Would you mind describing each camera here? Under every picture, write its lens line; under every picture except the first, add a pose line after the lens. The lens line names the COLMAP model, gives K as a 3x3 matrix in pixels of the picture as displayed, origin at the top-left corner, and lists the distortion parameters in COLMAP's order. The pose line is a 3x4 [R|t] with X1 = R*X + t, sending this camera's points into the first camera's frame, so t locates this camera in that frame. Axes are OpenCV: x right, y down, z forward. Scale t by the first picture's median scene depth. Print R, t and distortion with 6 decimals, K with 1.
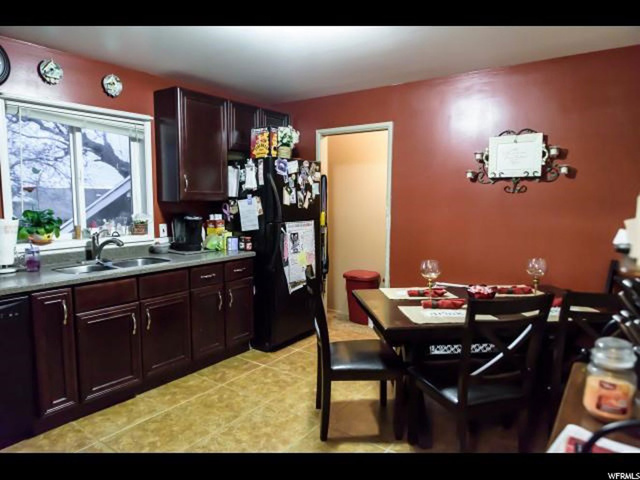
lens RADIAL K [[426.8, 0, 320.4], [0, 426.8, 240.8], [0, 0, 1]] dist [-0.000699, 0.000197]
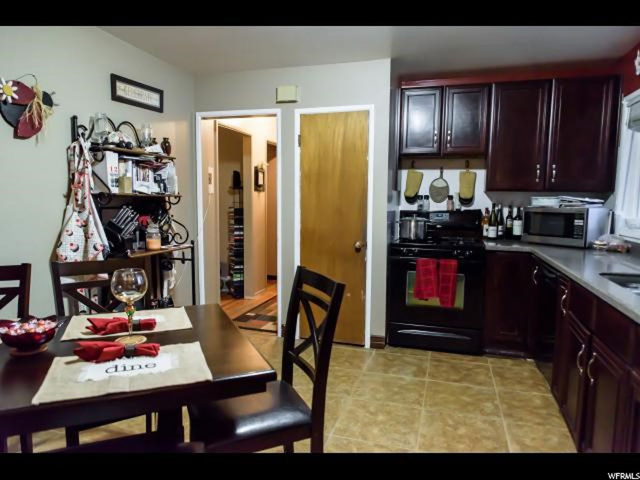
lens RADIAL K [[426.8, 0, 319.6], [0, 426.8, 239.8], [0, 0, 1]] dist [-0.000699, 0.000197]
pose [[-0.944833, 0.035070, -0.325670, 0.217372], [-0.032129, 0.979535, 0.198694, -0.147568], [0.325974, 0.198196, -0.924370, 1.669686]]
